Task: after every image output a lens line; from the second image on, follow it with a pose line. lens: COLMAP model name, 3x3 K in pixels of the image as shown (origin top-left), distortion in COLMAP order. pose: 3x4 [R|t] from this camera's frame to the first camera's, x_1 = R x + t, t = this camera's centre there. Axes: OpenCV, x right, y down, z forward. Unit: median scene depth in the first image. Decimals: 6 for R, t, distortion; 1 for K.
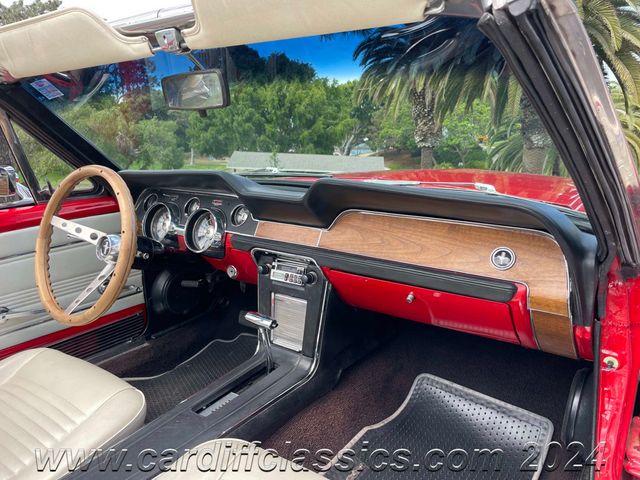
lens RADIAL K [[486.0, 0, 320.0], [0, 486.0, 240.0], [0, 0, 1]] dist [0.091676, -0.130483]
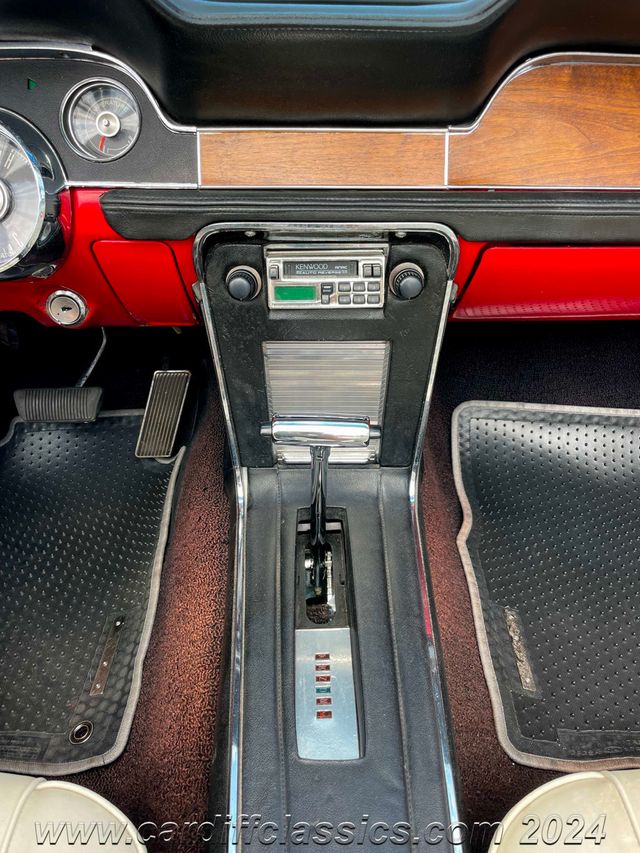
lens RADIAL K [[647.8, 0, 320.0], [0, 647.8, 426.5], [0, 0, 1]] dist [0.091676, -0.130483]
pose [[0.797984, -0.336463, 0.500015, -0.349110], [0.121562, 0.902459, 0.413267, -0.033946], [-0.590292, -0.268997, 0.761049, 0.619544]]
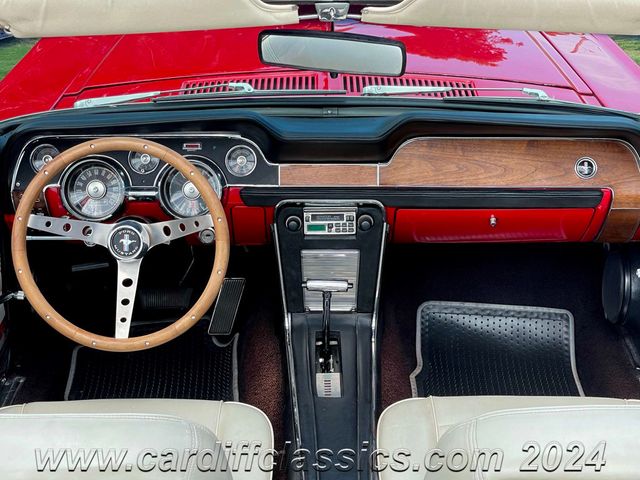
lens RADIAL K [[1235.7, 0, 320.0], [0, 1235.7, 240.0], [0, 0, 1]] dist [0.217998, 0.080126]
pose [[0.804335, -0.226561, 0.549287, -1.240887], [0.122509, 0.967822, 0.219800, -0.366067], [-0.581410, -0.109500, 0.806208, -0.672492]]
